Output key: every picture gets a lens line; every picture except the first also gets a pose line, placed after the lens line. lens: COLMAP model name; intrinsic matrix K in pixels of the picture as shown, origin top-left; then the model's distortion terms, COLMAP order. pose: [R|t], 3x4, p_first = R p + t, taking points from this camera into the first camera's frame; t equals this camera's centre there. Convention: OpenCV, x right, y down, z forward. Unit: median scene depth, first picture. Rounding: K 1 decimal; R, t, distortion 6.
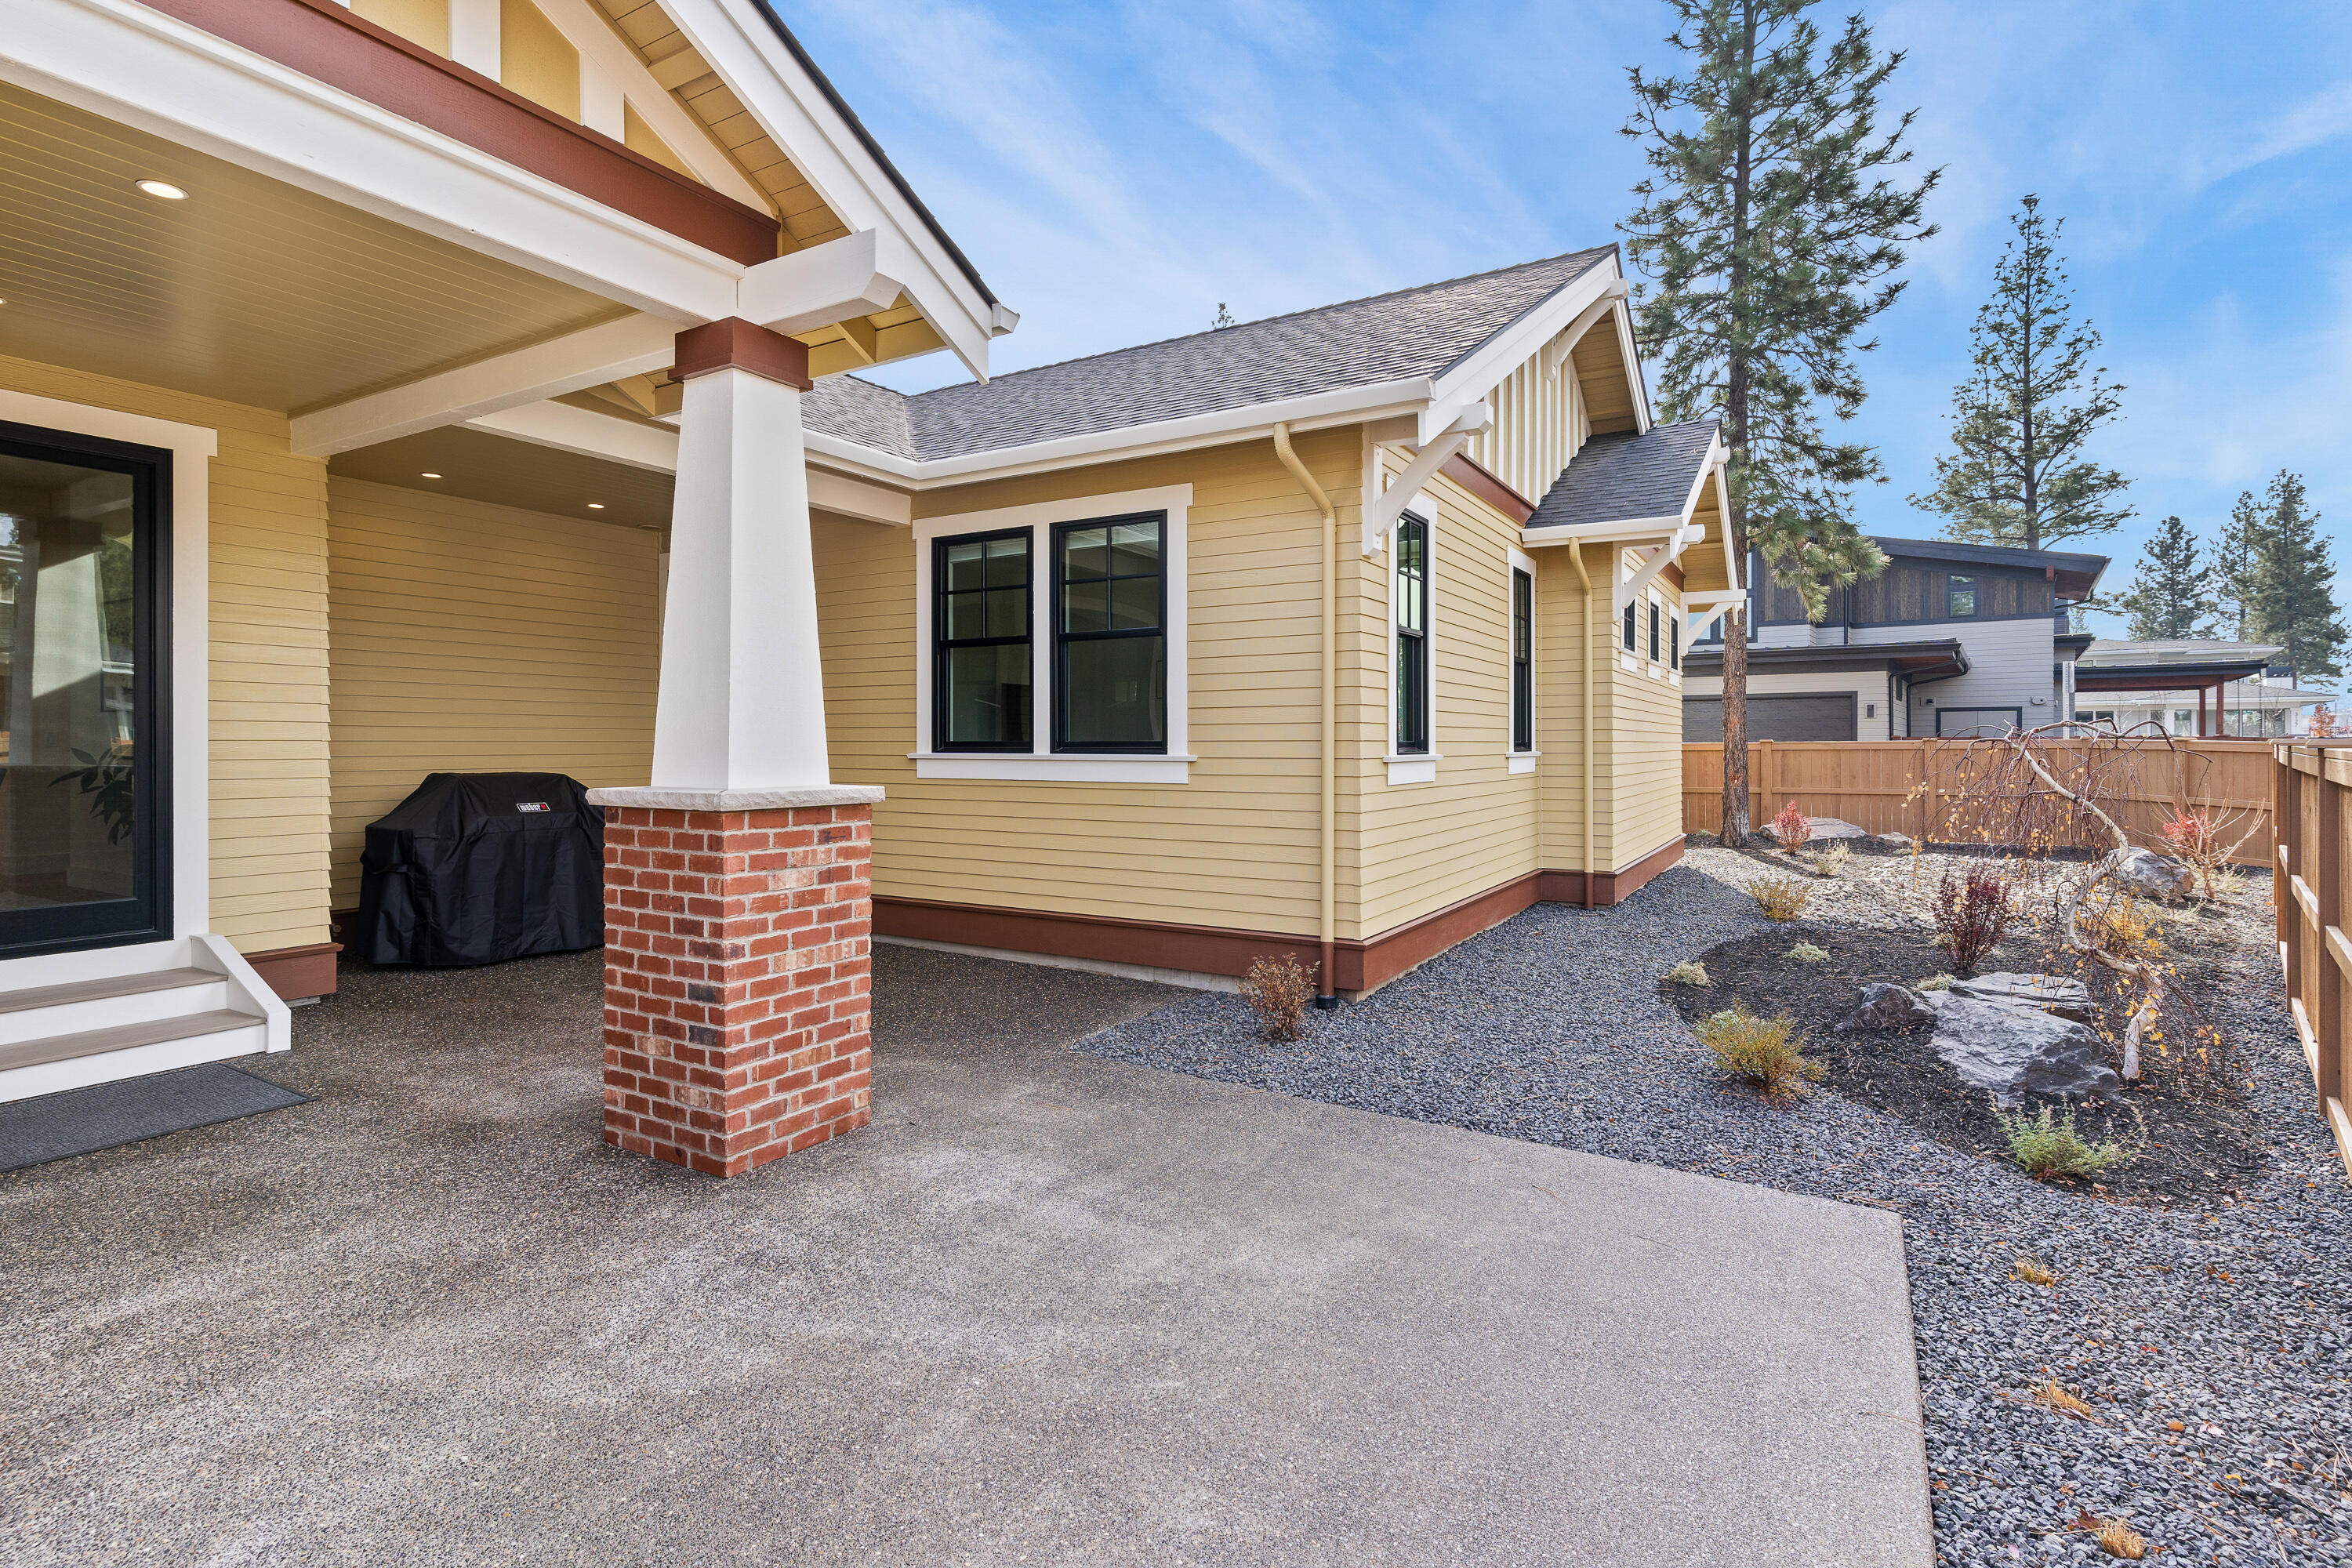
lens RADIAL K [[1131.4, 0, 1179.6], [0, 1131.4, 746.2], [0, 0, 1]] dist [-0.002928, -0.000160]
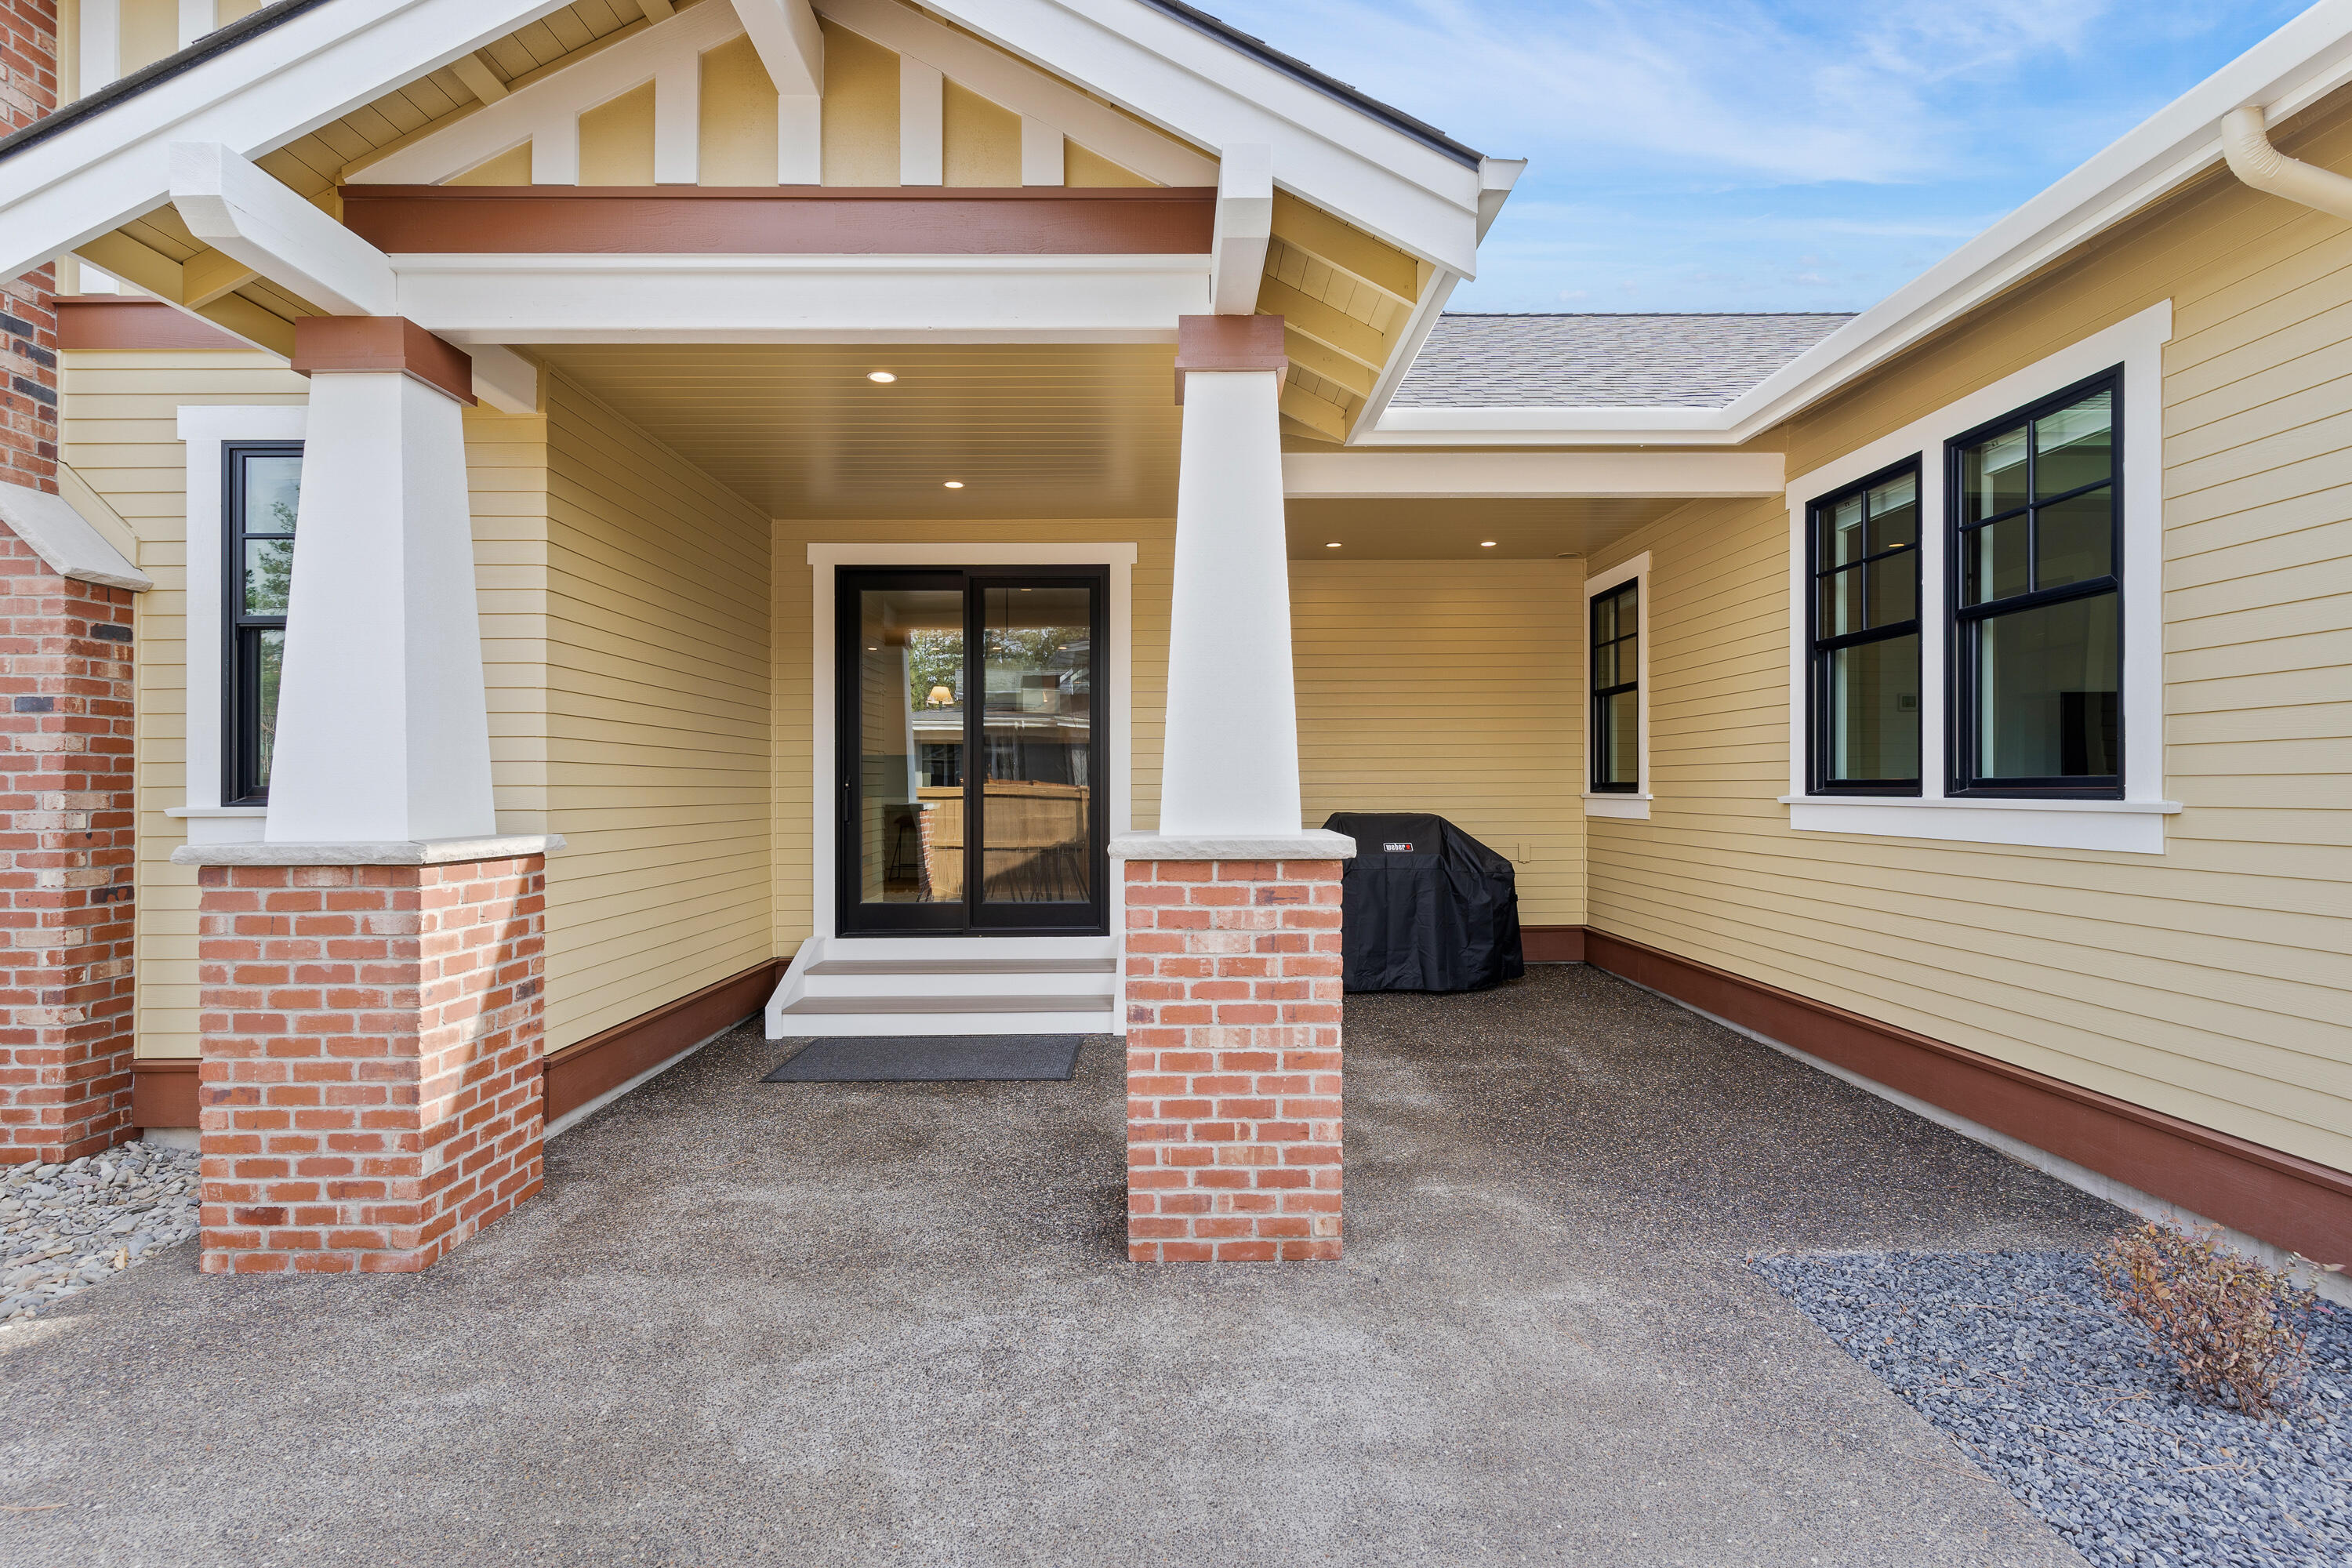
lens RADIAL K [[1132.3, 0, 1176.0], [0, 1132.3, 784.0], [0, 0, 1]] dist [-0.000140, 0.000257]
pose [[0.516723, -0.005446, -0.856135, 0.369285], [0.003171, 0.999985, -0.004447, 0.000162], [0.856147, -0.000417, 0.516732, 0.509540]]
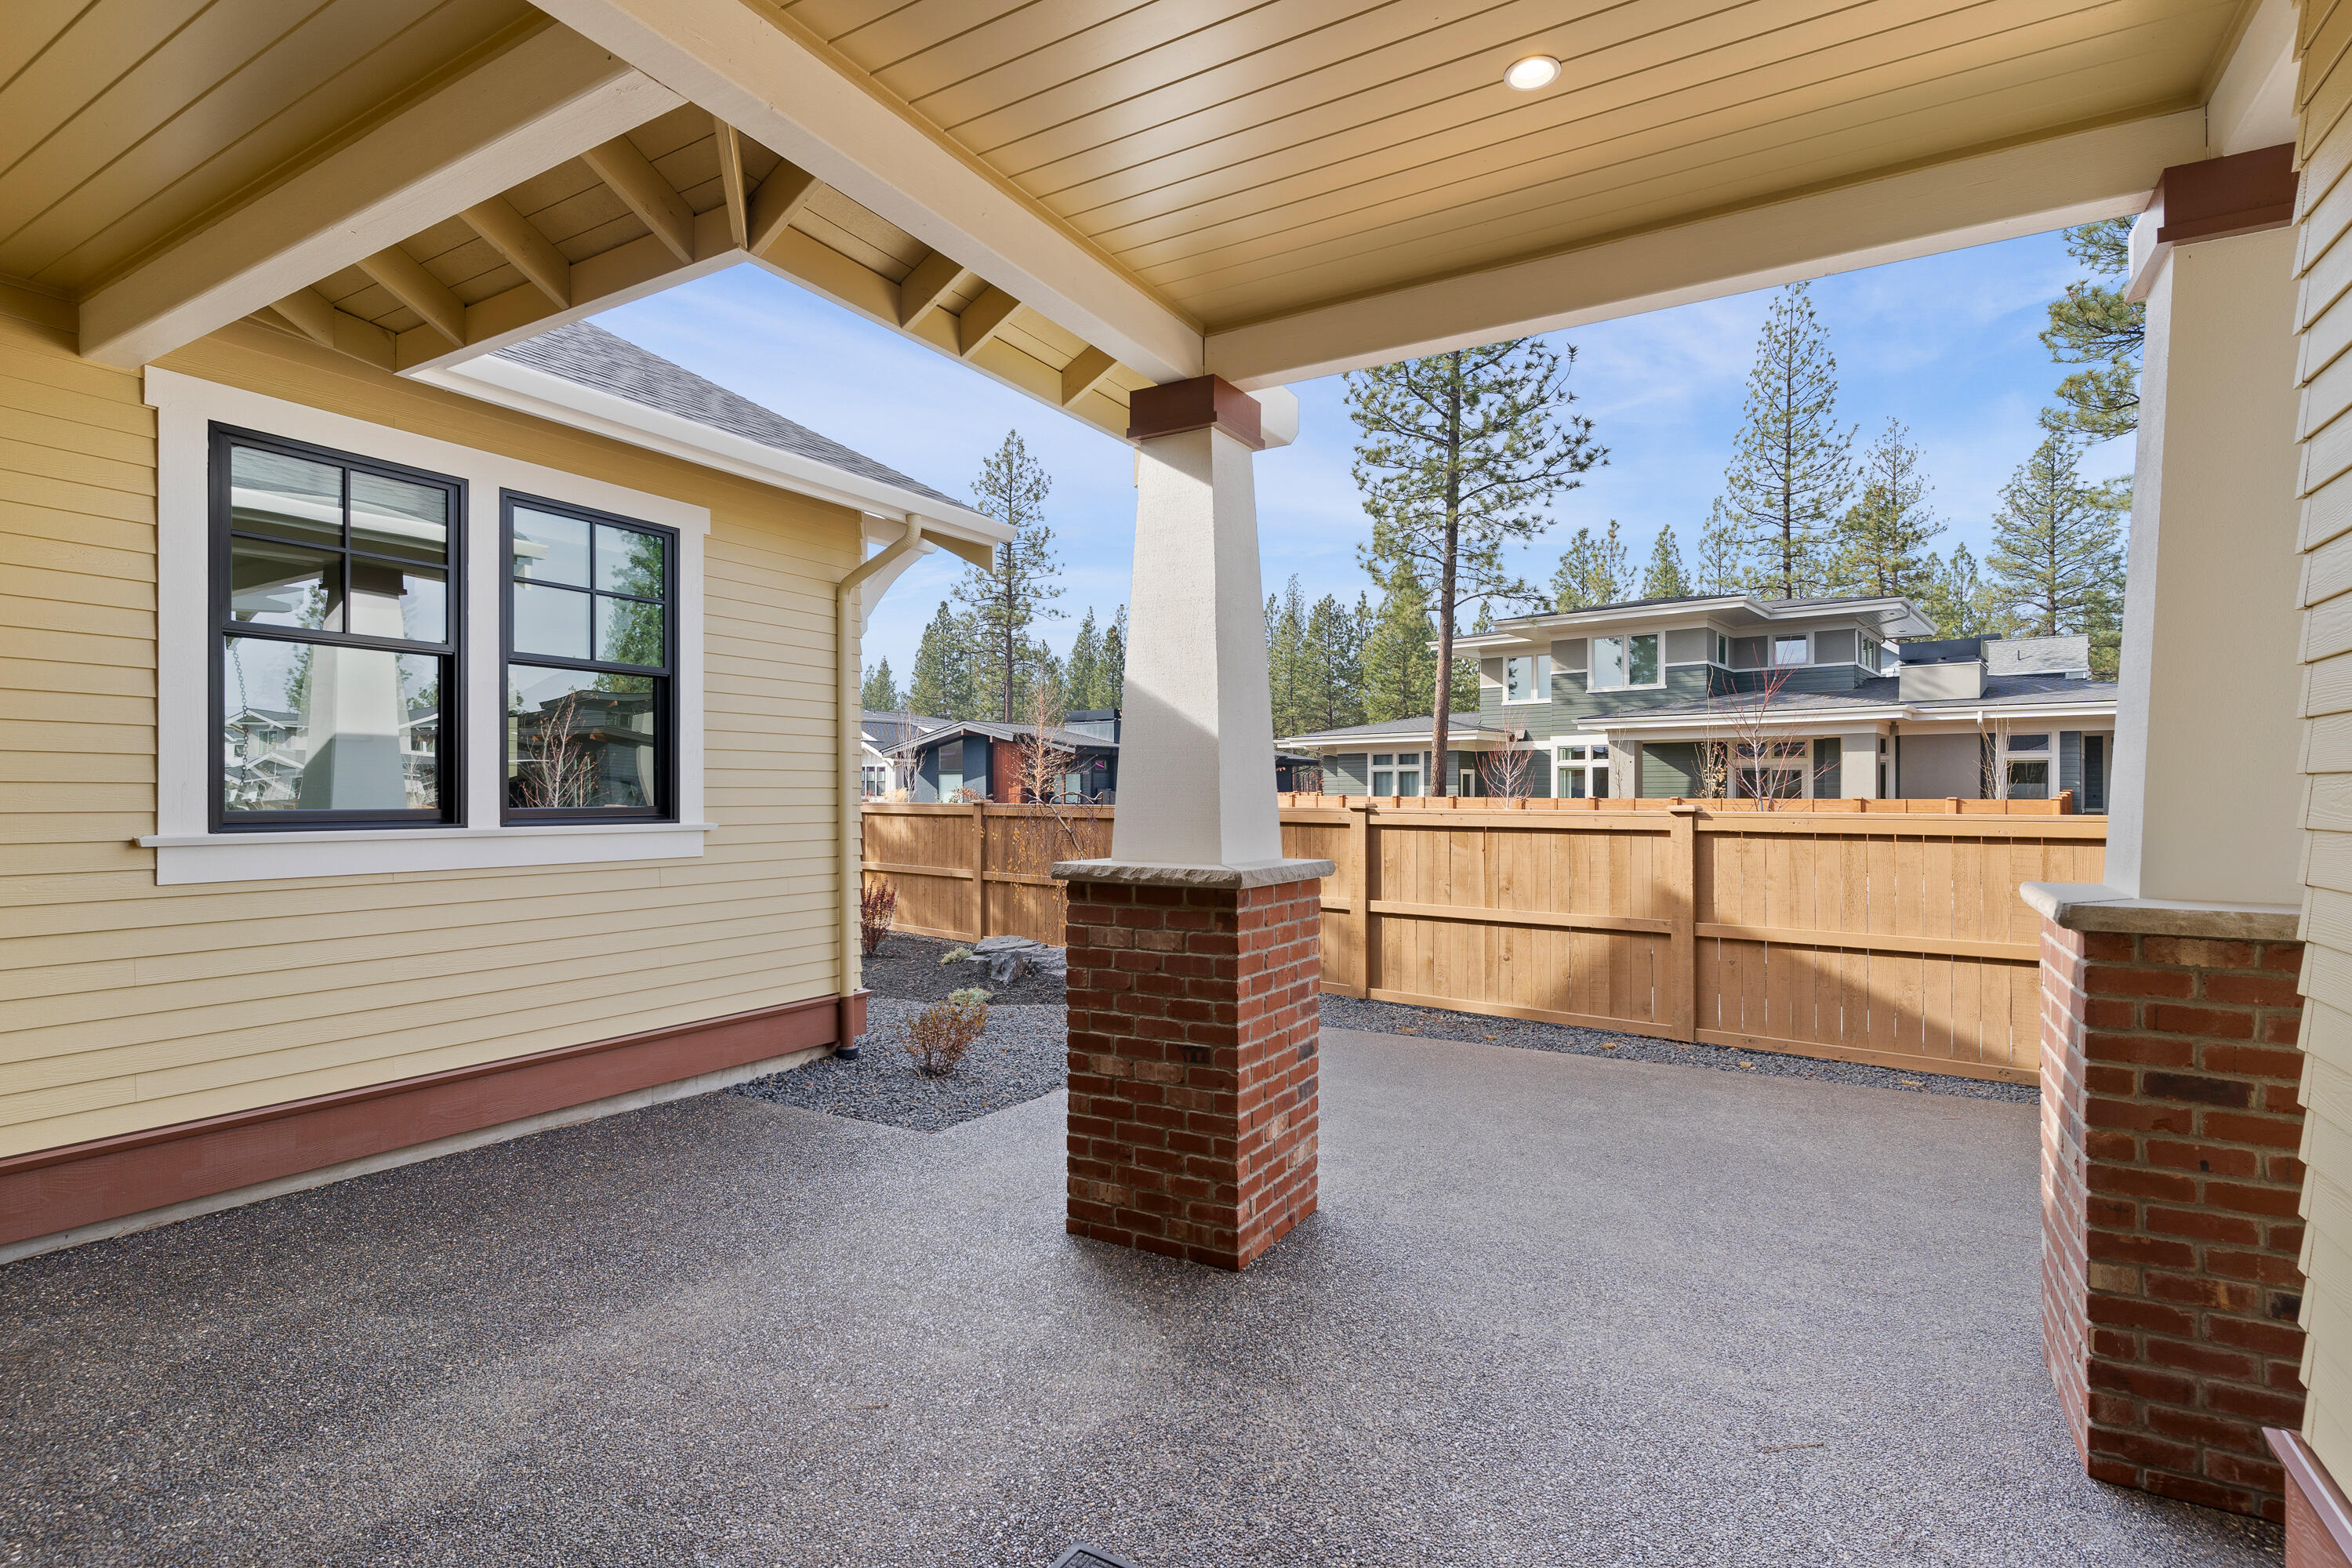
lens RADIAL K [[1132.3, 0, 1176.0], [0, 1132.3, 784.0], [0, 0, 1]] dist [-0.000140, 0.000257]
pose [[-0.005524, 0.009524, 0.999939, -1.384518], [0.003000, 0.999950, -0.009507, -0.020127], [-0.999980, 0.002947, -0.005552, 1.049266]]
